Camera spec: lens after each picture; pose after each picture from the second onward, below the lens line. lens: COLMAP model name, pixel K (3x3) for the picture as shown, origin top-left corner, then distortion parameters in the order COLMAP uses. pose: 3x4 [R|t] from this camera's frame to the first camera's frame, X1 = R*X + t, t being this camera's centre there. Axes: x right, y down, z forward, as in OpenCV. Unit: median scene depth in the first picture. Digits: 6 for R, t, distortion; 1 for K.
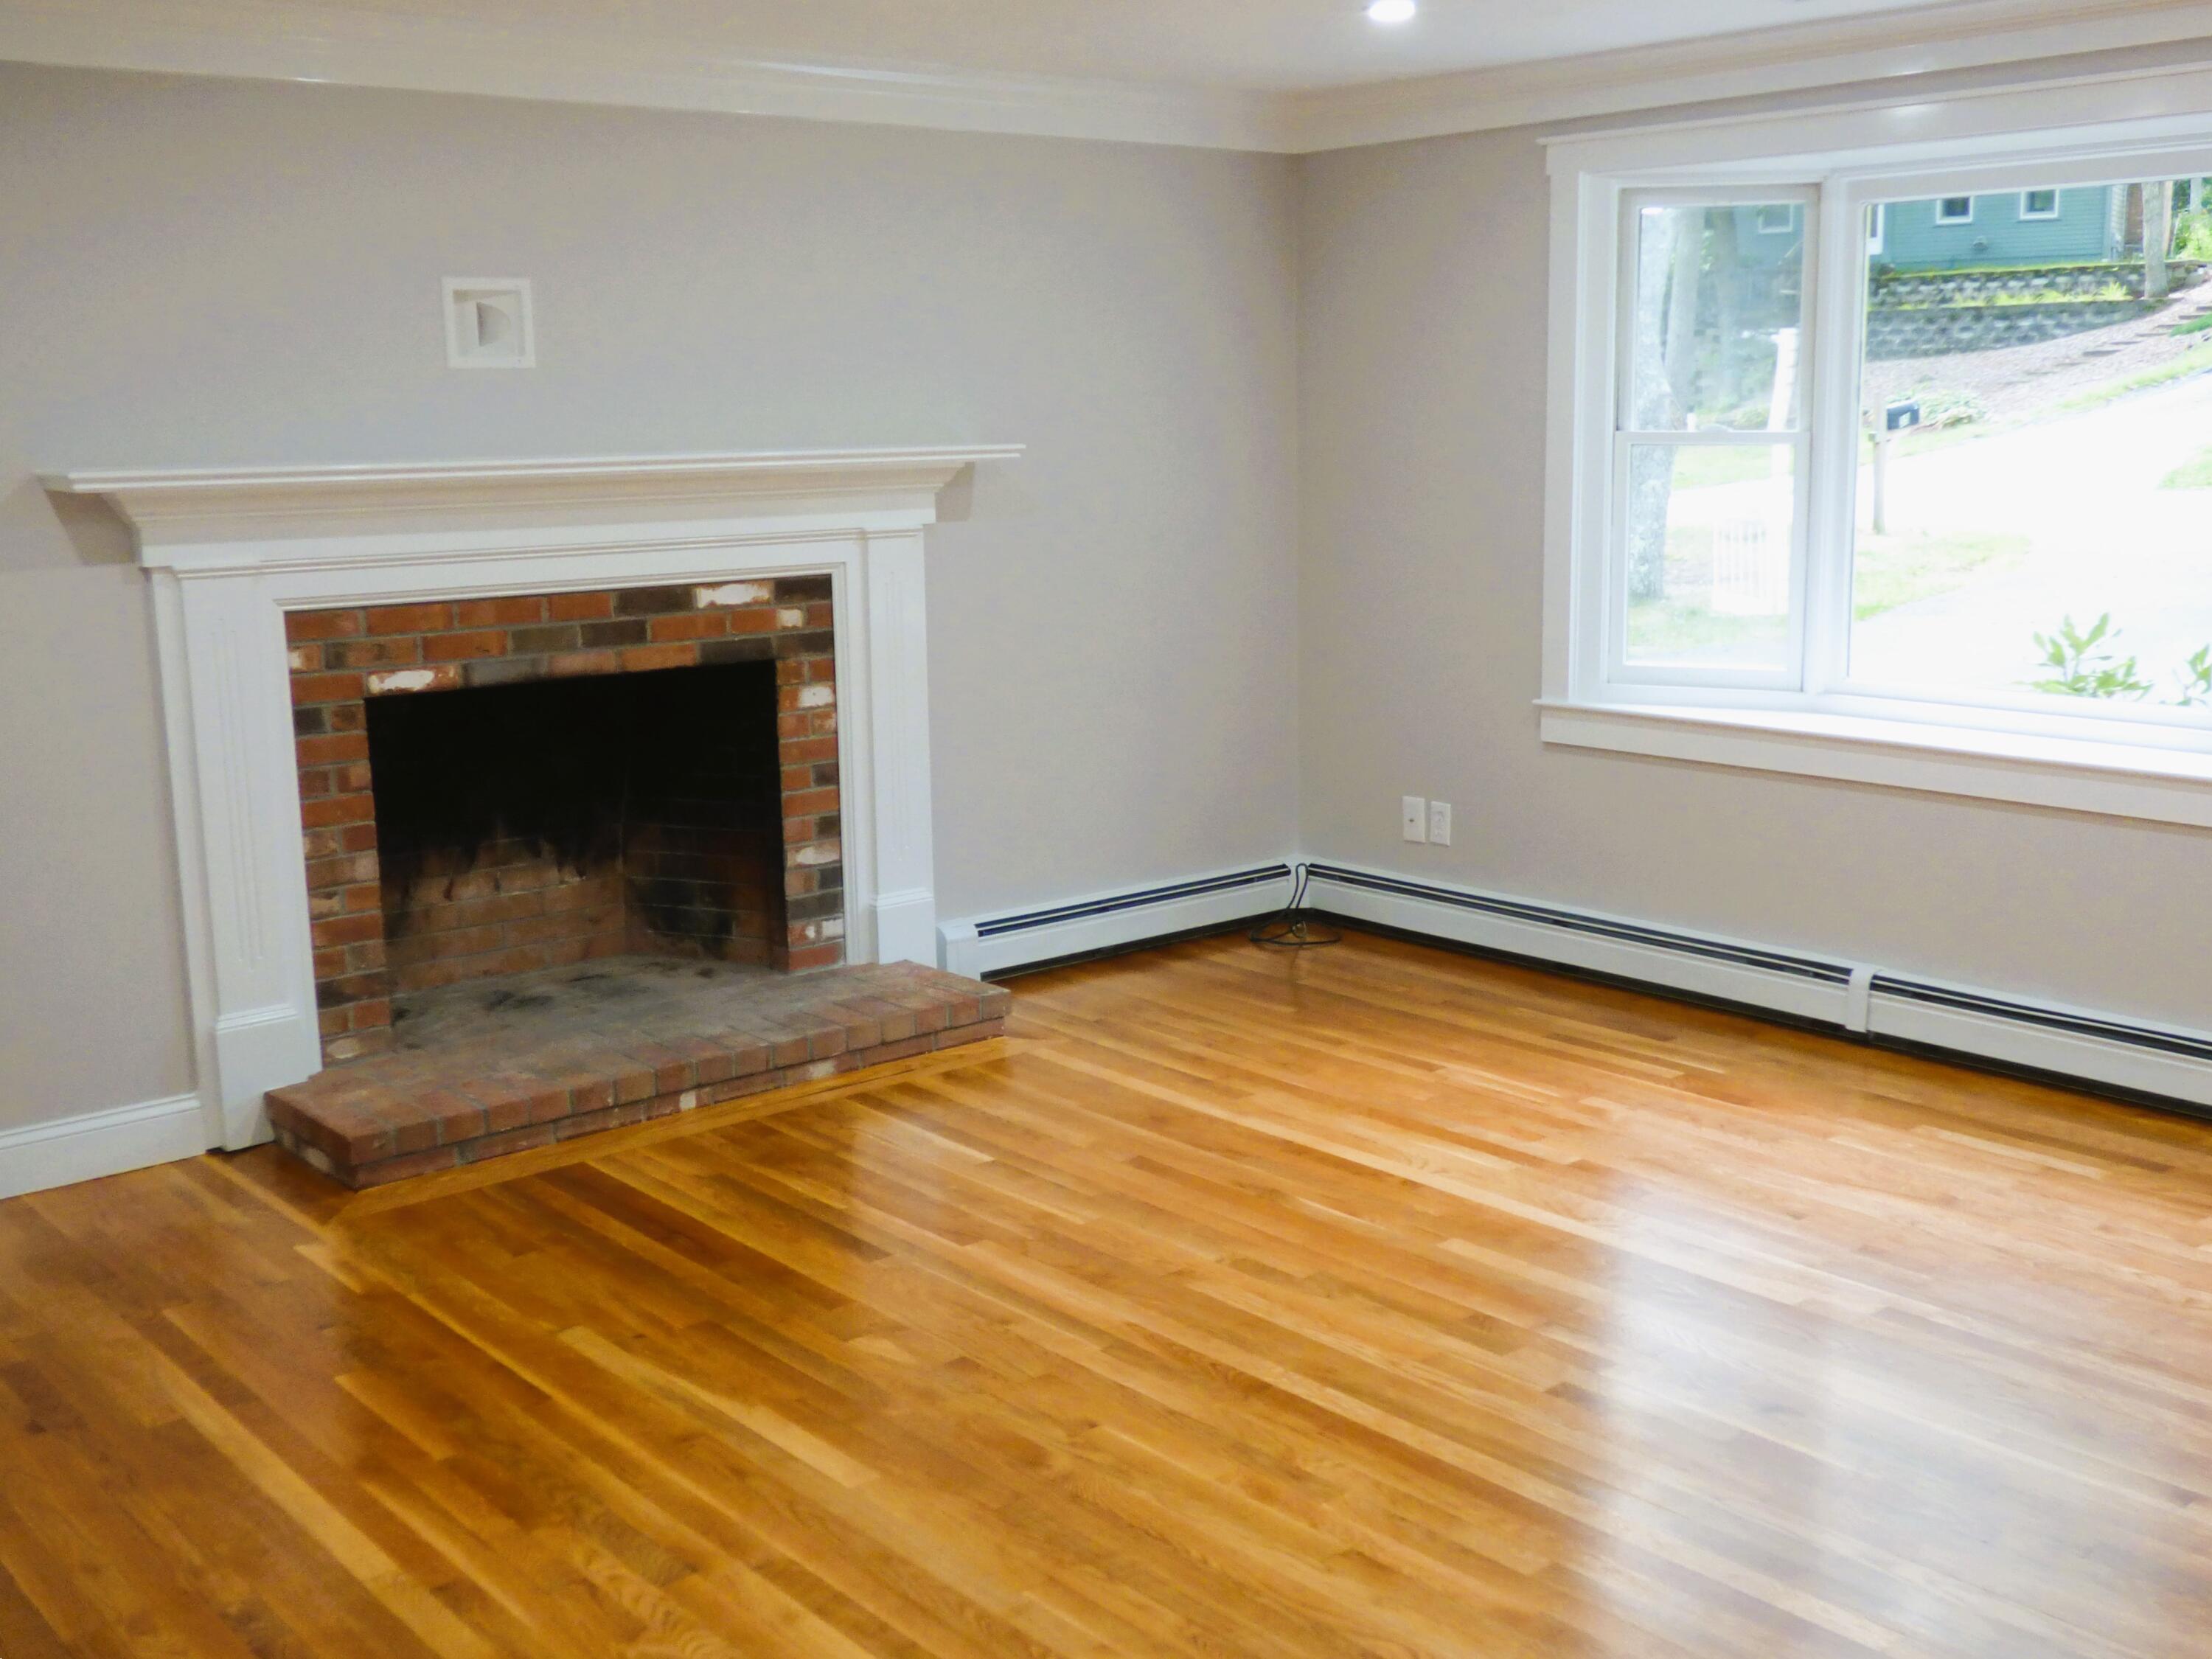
lens RADIAL K [[2312.8, 0, 1134.6], [0, 2312.8, 831.3], [0, 0, 1]] dist [0.002943, -0.014908]
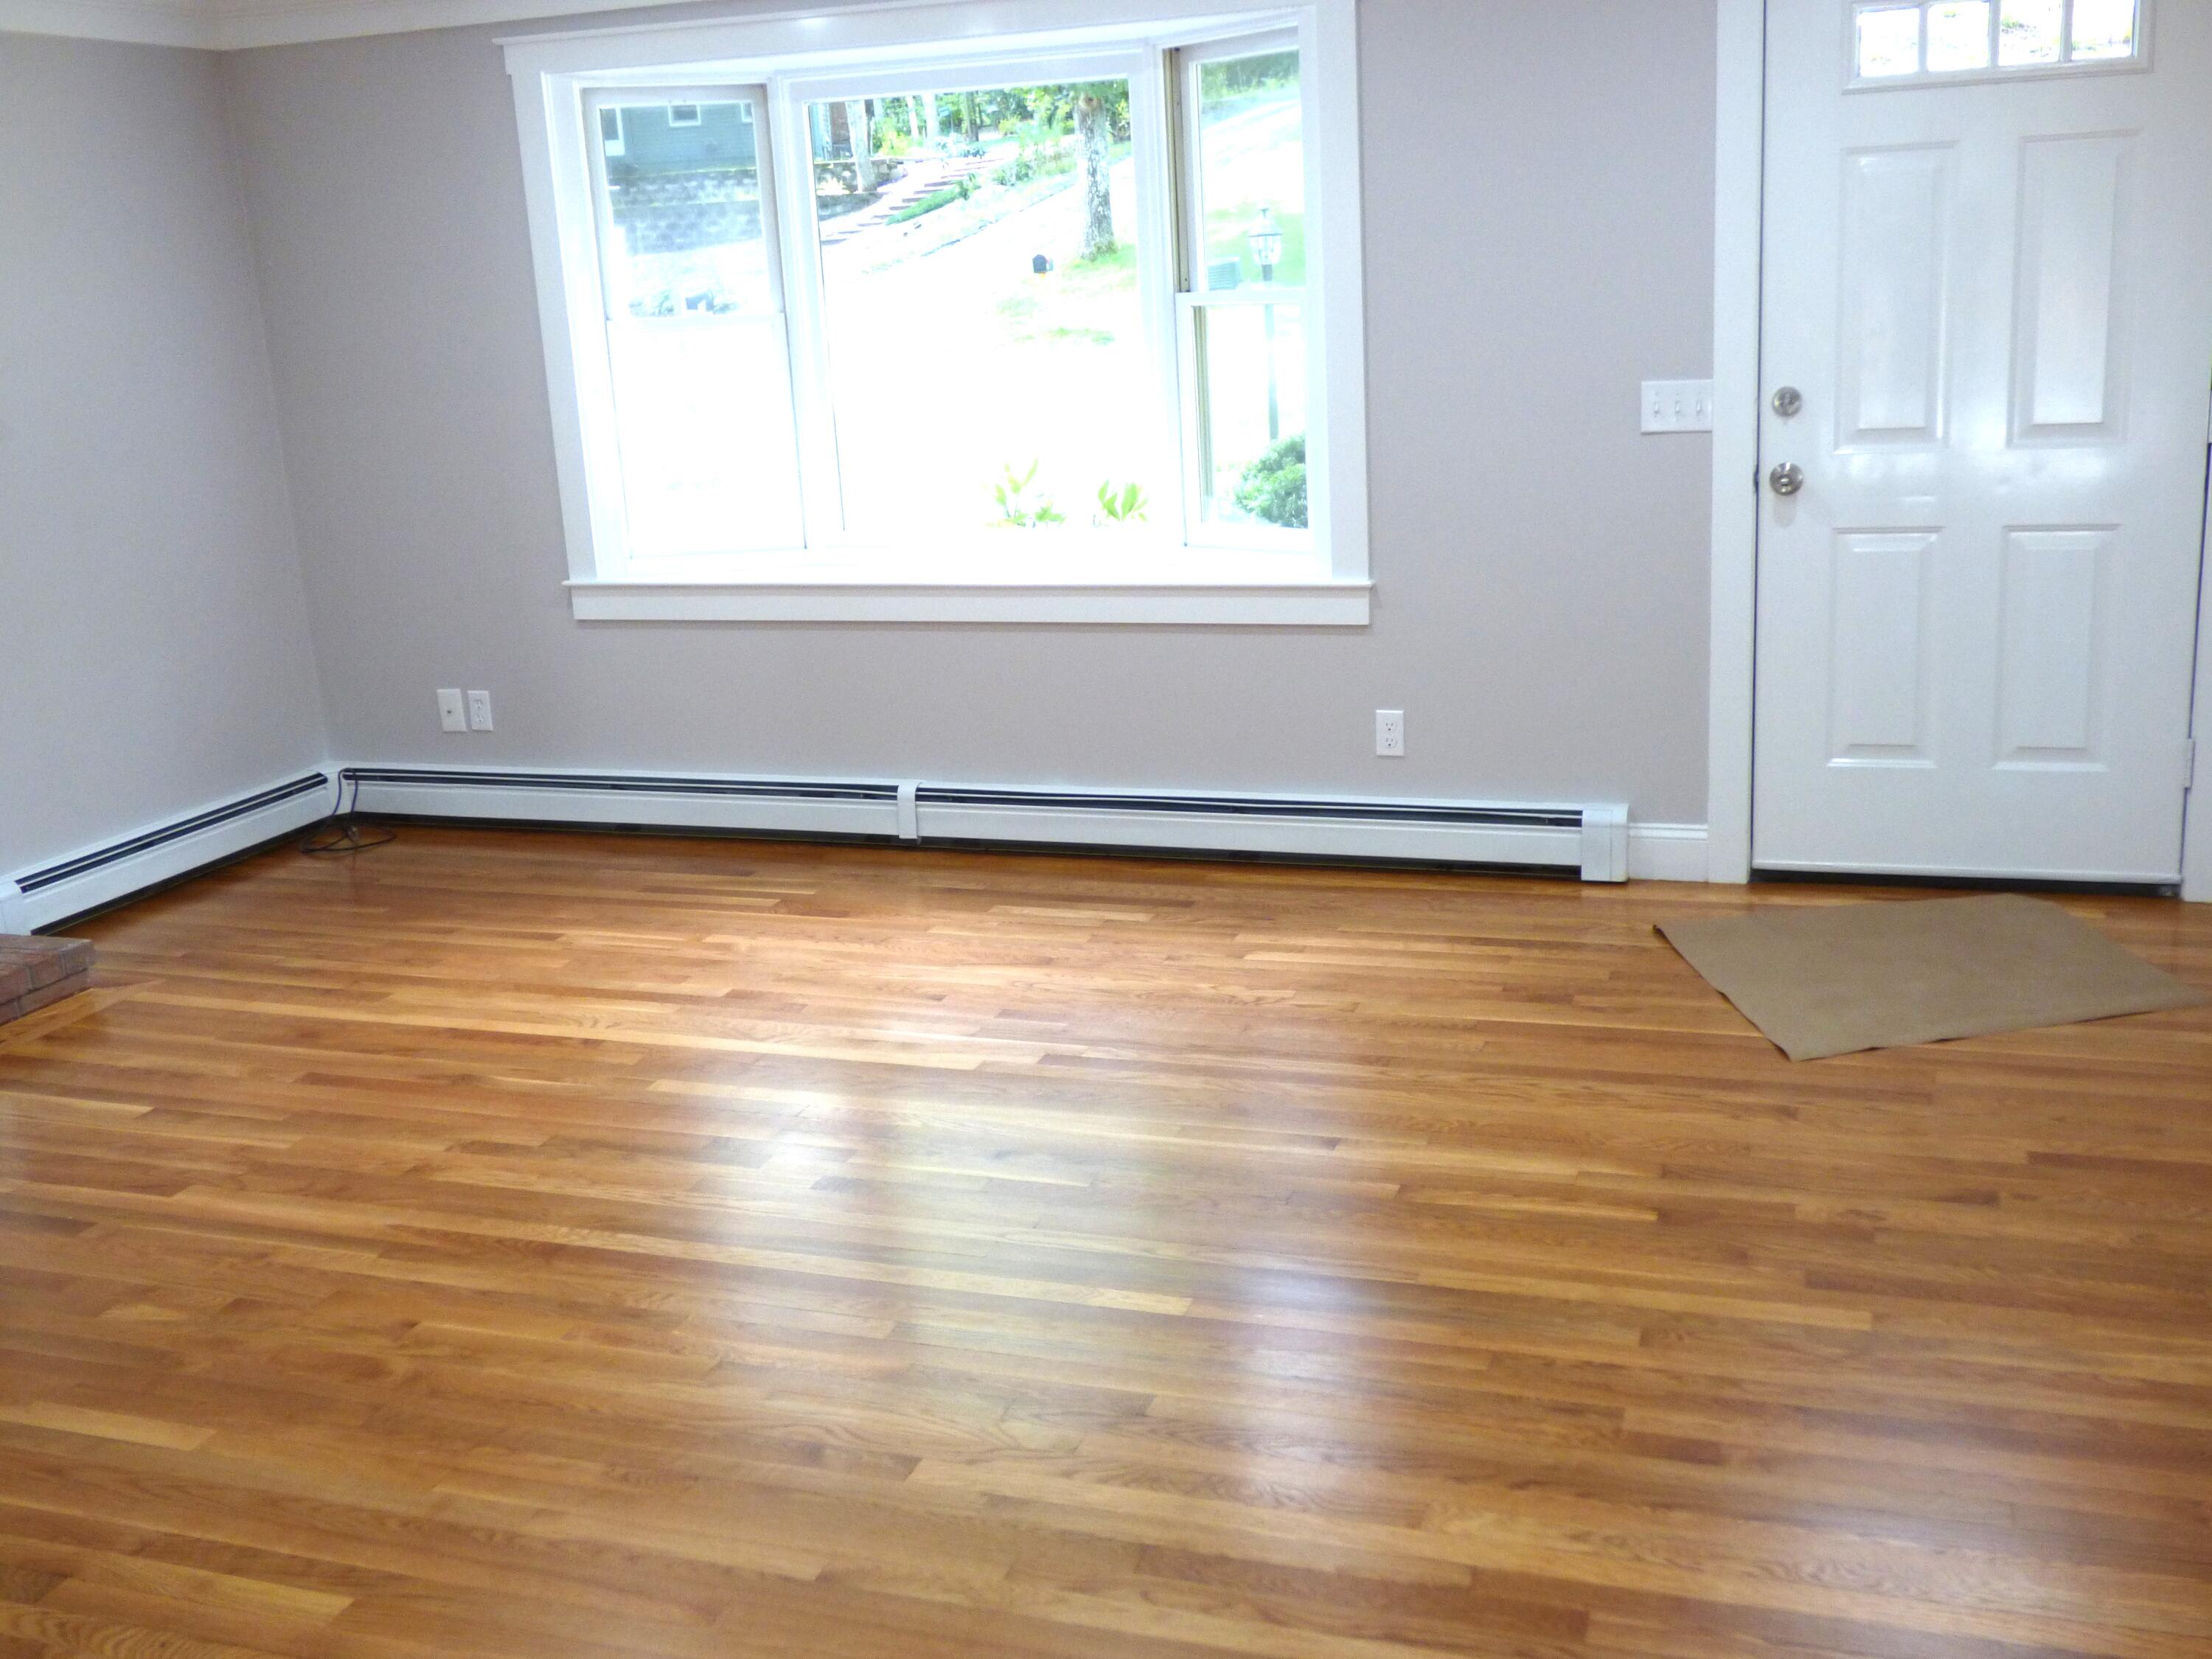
lens RADIAL K [[2158.8, 0, 1106.0], [0, 2158.8, 829.5], [0, 0, 1]] dist [0.000931, 0.004490]
pose [[0.863746, -0.158502, 0.478351, -0.120062], [0.130872, 0.987232, 0.090807, -0.002538], [-0.486636, -0.015831, 0.873461, 0.019935]]
